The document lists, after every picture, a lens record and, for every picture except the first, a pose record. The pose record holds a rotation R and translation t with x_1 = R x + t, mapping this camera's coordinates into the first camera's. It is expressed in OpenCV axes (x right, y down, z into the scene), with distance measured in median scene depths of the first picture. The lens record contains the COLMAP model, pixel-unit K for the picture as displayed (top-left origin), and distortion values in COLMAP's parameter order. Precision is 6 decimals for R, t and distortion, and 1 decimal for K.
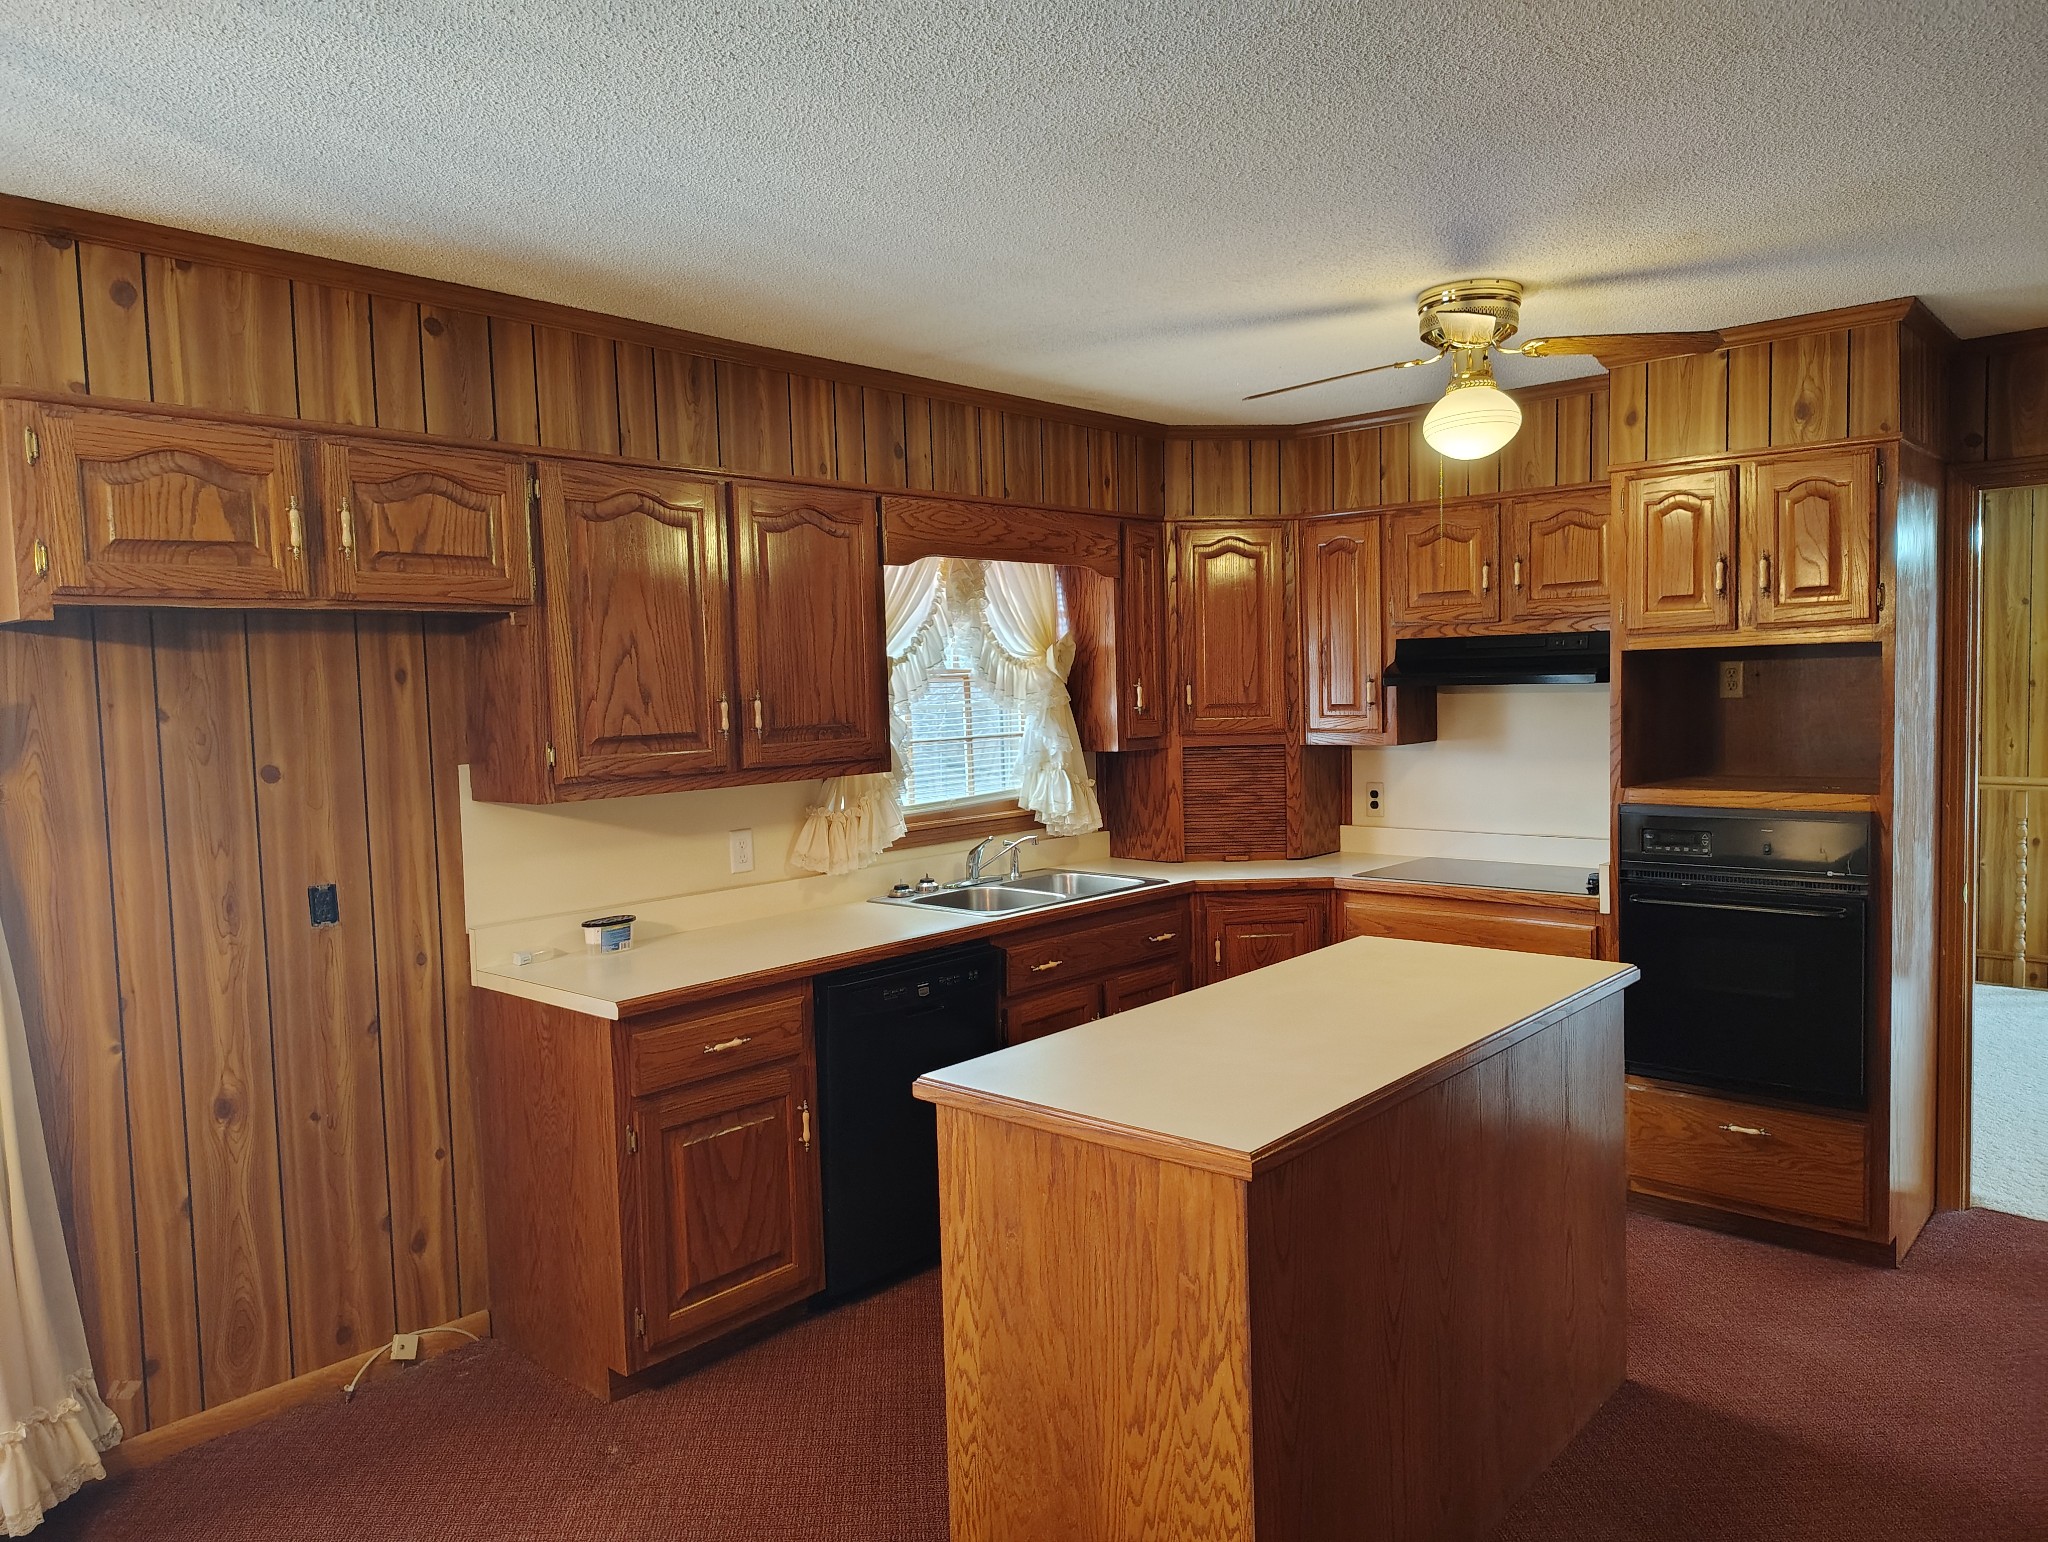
lens RADIAL K [[1394.3, 0, 1024.0], [0, 1394.3, 771.0], [0, 0, 1]] dist [0.039714, -0.064567]
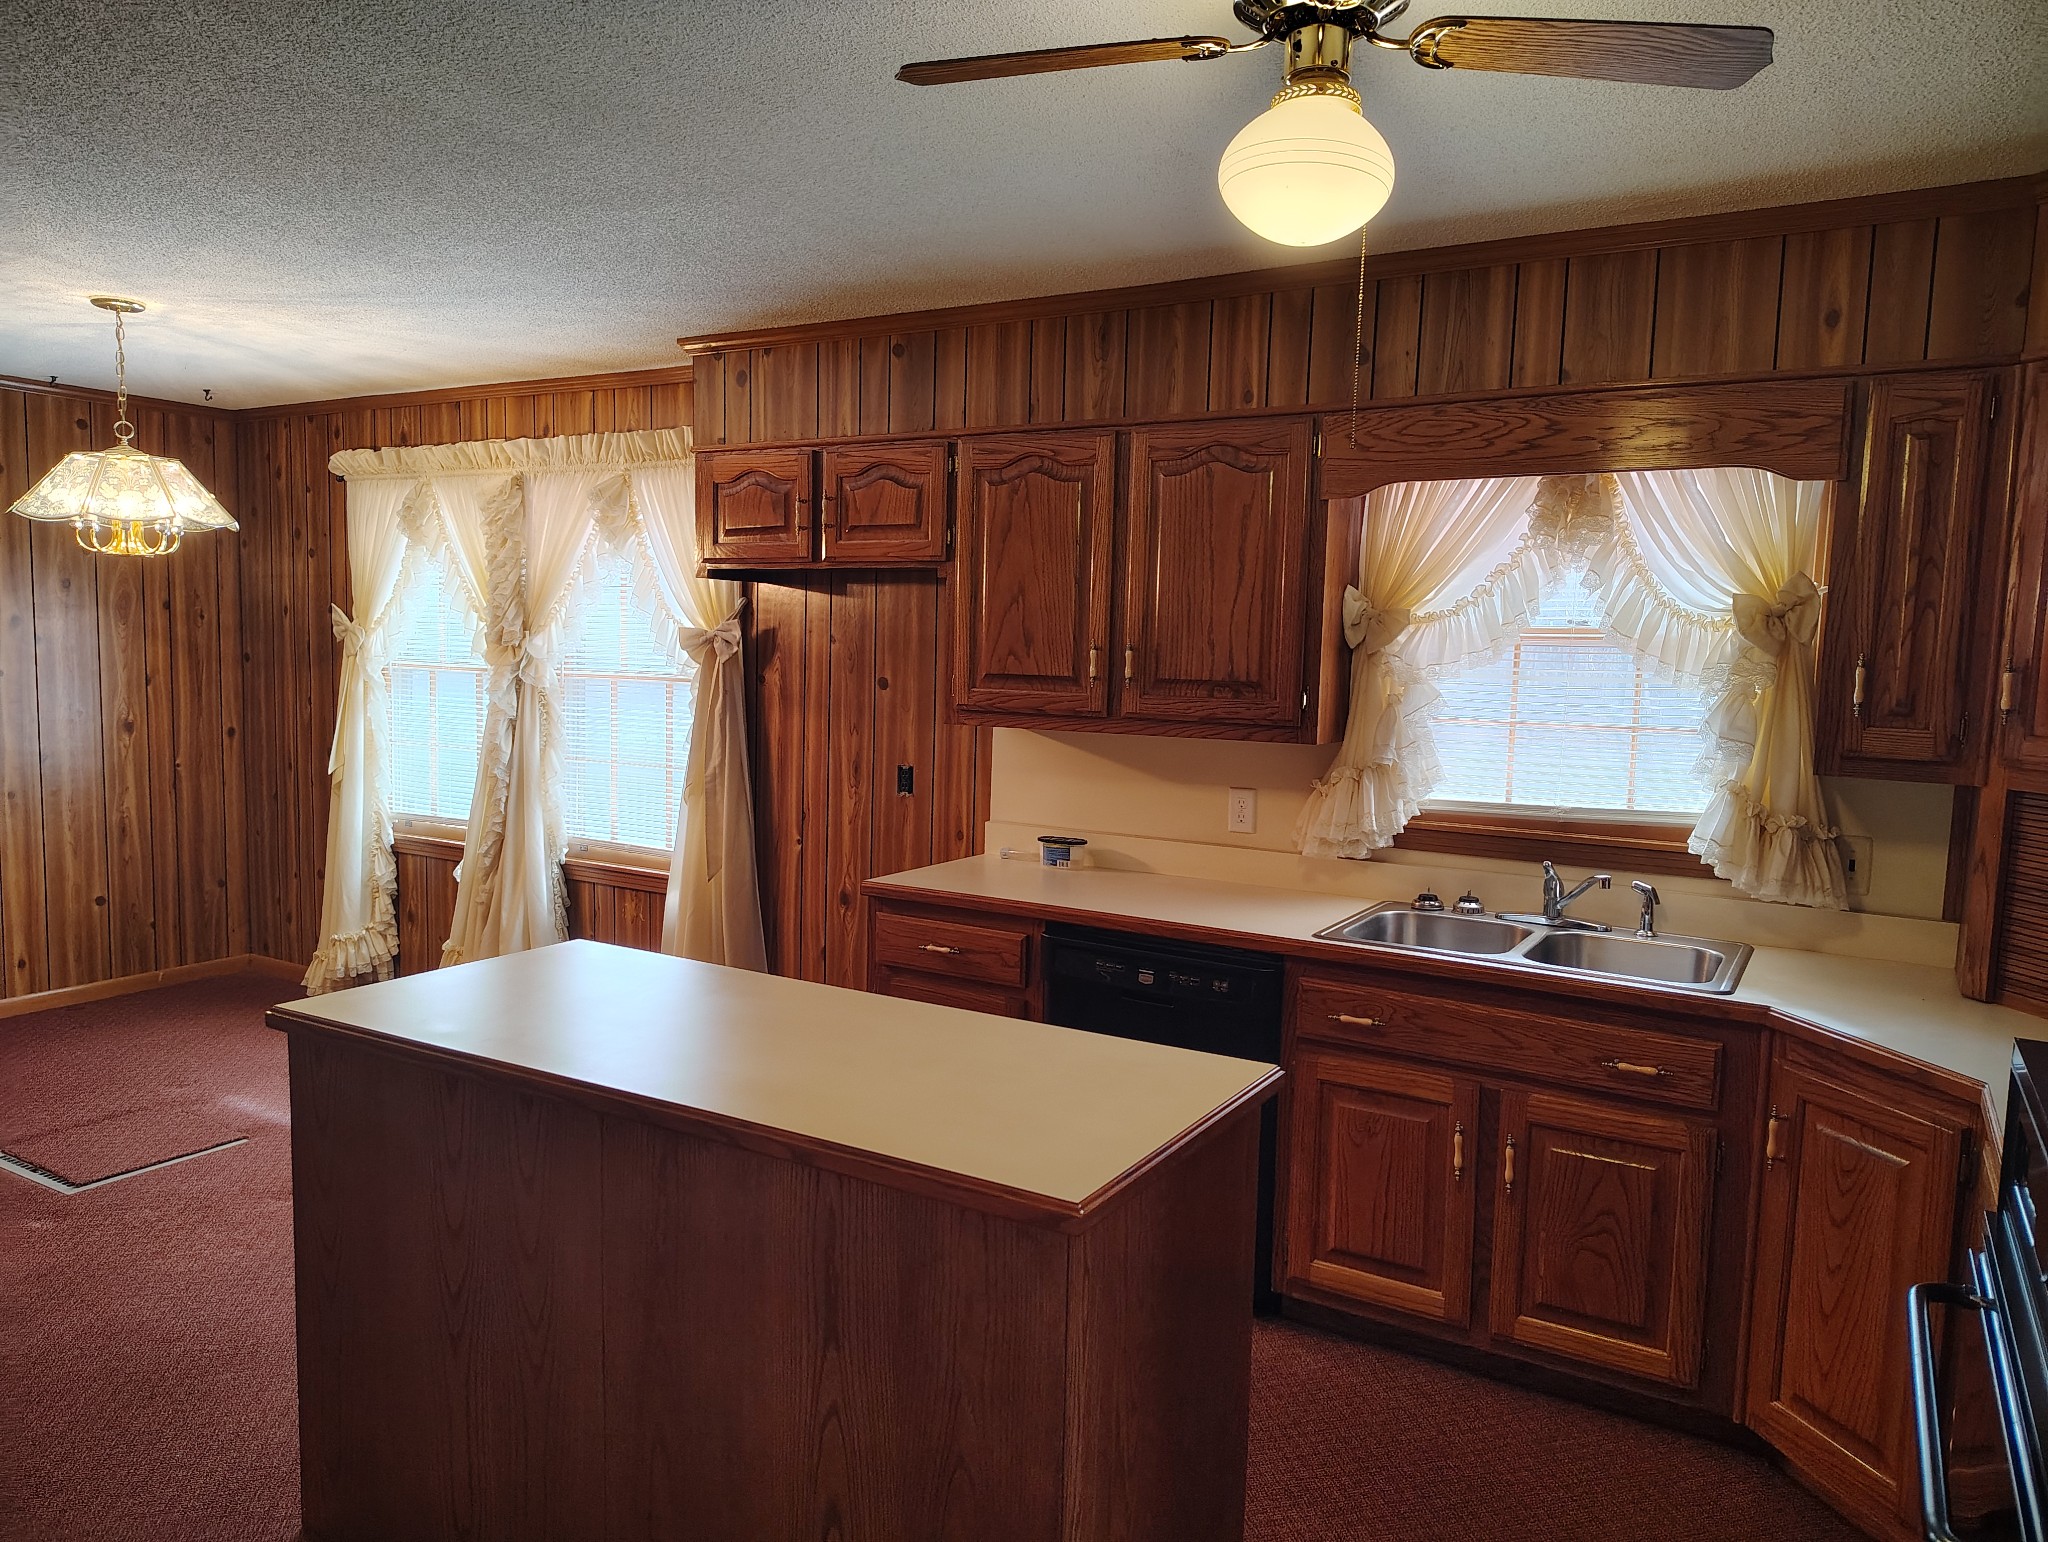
lens RADIAL K [[1394.3, 0, 1024.0], [0, 1394.3, 771.0], [0, 0, 1]] dist [0.039714, -0.064567]
pose [[0.191322, 0.122968, -0.973794, 0.833421], [-0.092424, 0.989970, 0.106852, -0.069142], [0.977166, 0.069559, 0.200768, 0.789050]]
